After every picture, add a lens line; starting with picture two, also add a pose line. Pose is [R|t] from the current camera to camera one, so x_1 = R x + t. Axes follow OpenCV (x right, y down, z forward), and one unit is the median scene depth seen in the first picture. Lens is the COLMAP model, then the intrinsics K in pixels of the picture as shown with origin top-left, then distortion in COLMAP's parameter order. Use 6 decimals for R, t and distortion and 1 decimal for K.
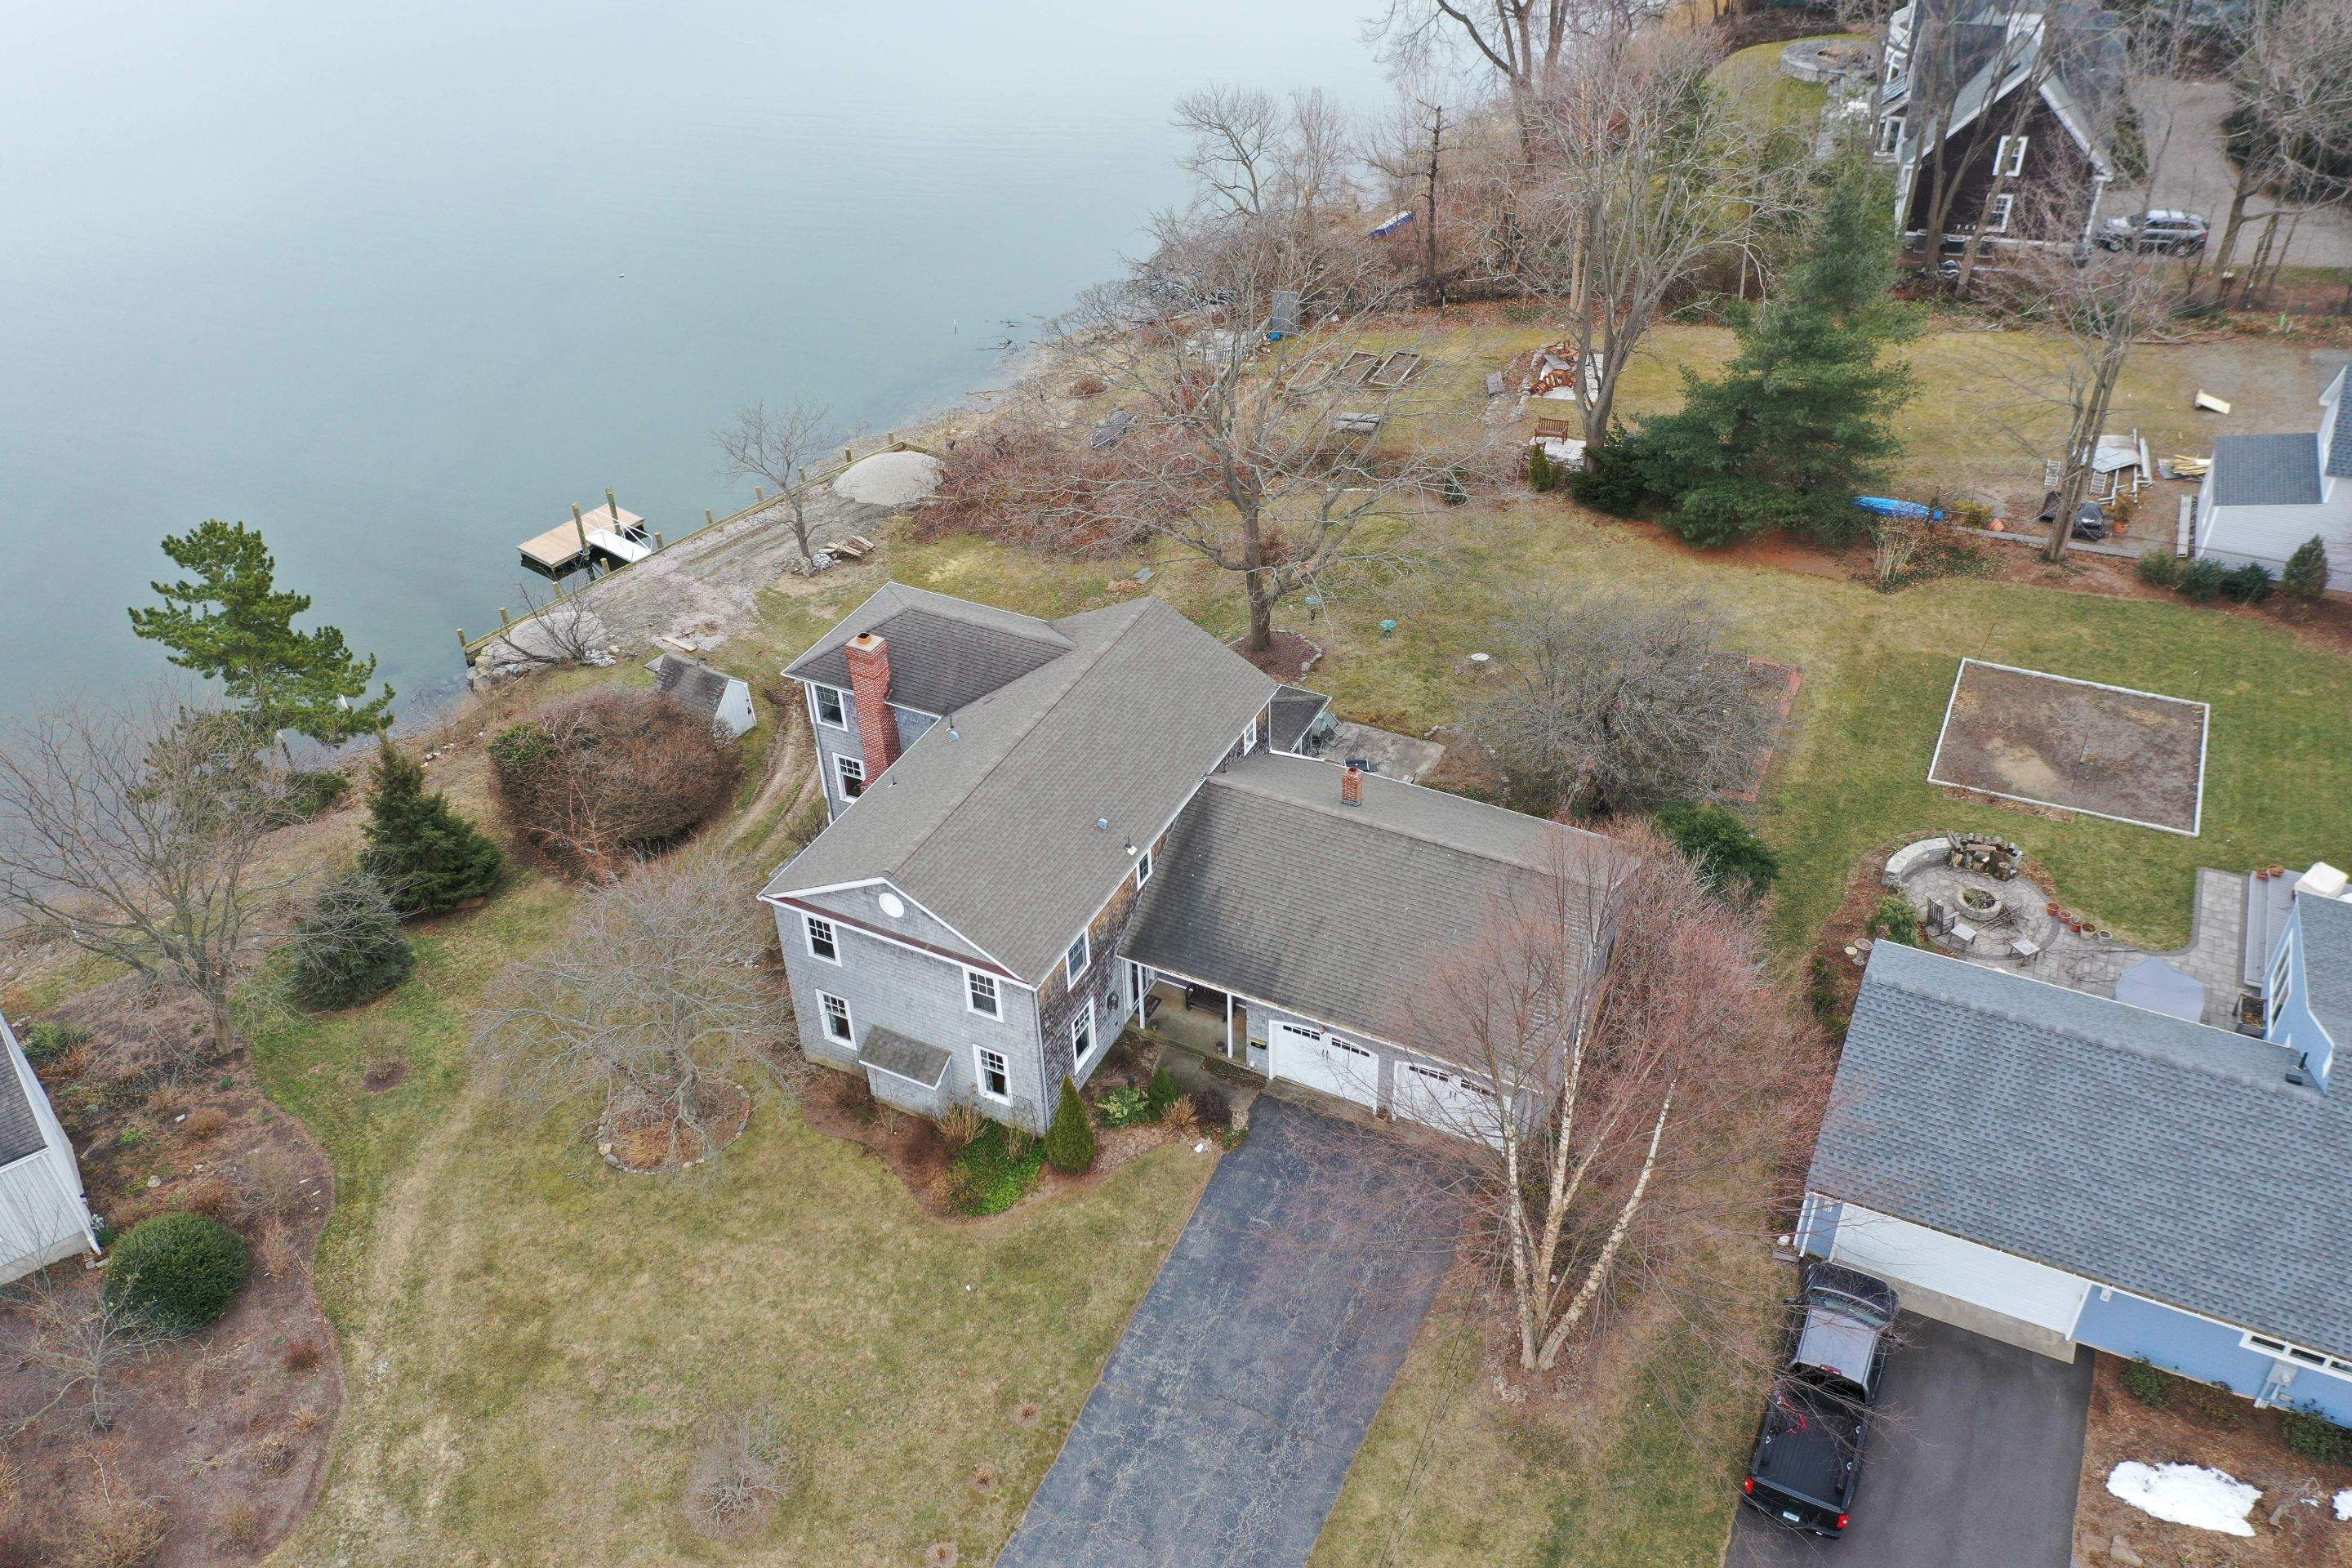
lens RADIAL K [[1820.4, 0, 1172.1], [0, 1820.4, 784.7], [0, 0, 1]] dist [0.003012, 0.004009]
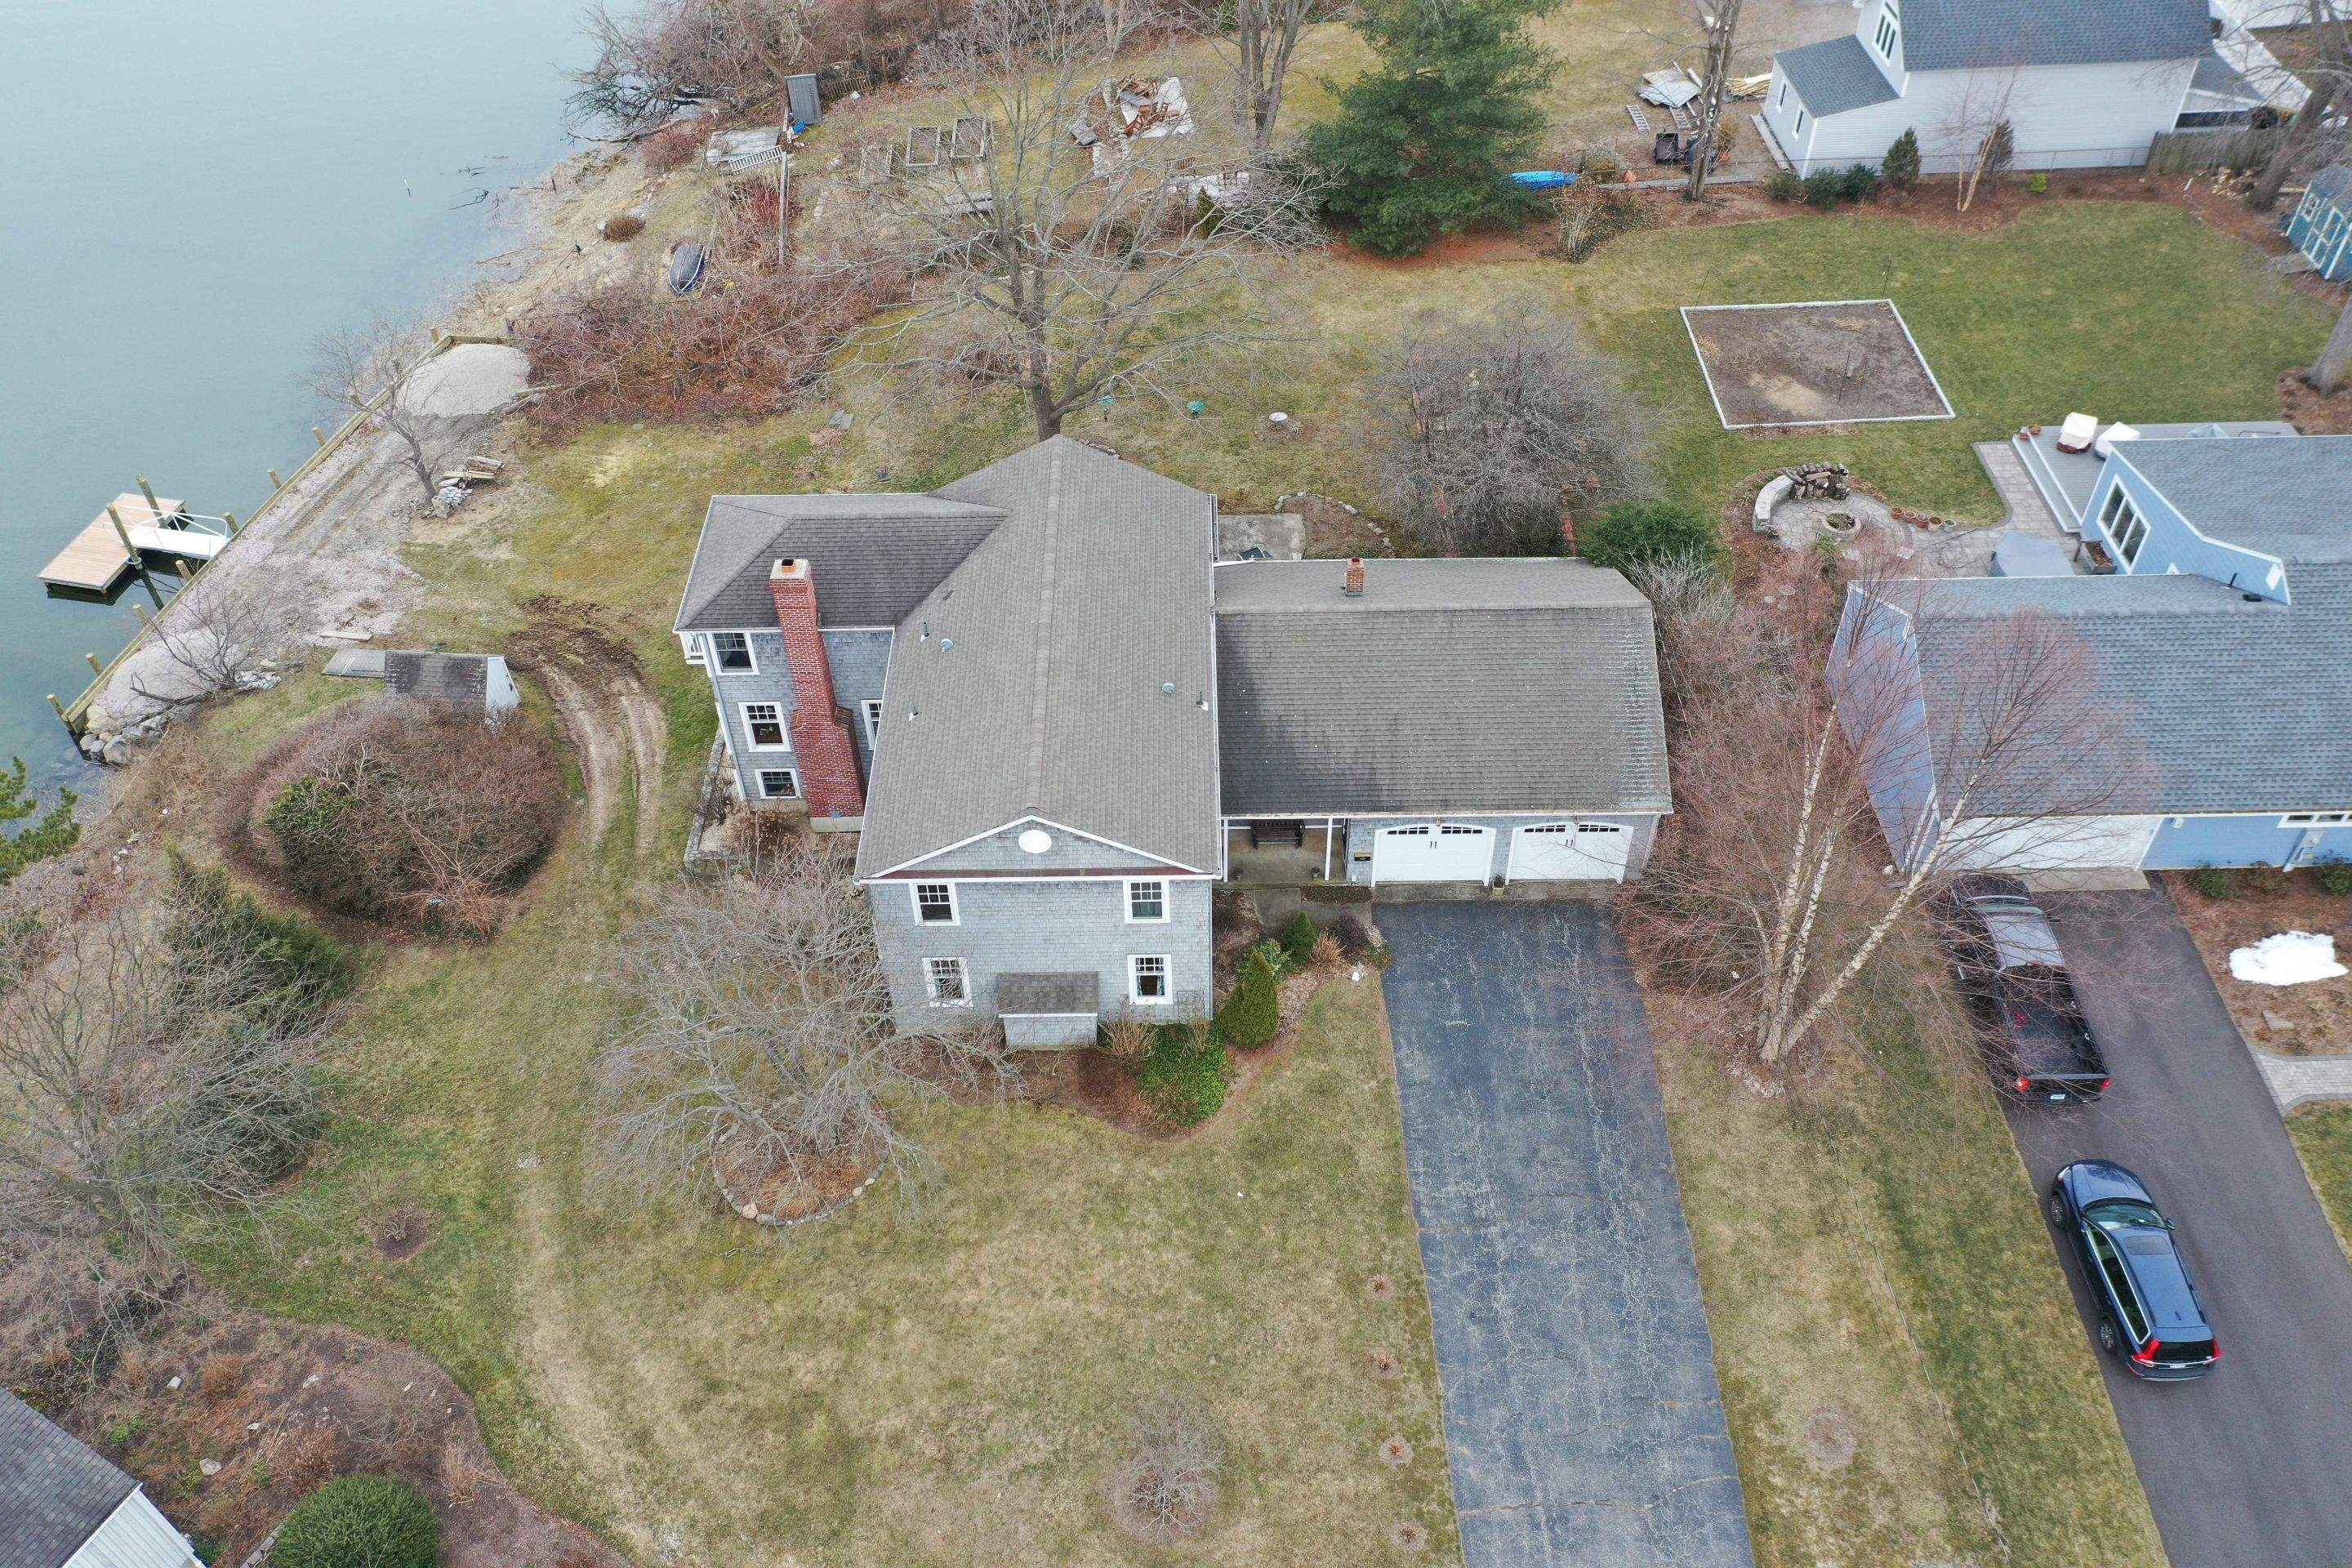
lens RADIAL K [[1820.4, 0, 1175.1], [0, 1820.4, 779.6], [0, 0, 1]] dist [0.003012, 0.004009]
pose [[0.894426, -0.307472, 0.324752, -0.345199], [0.263033, 0.948962, 0.174027, -0.093350], [-0.361686, -0.070234, 0.929651, 0.128503]]
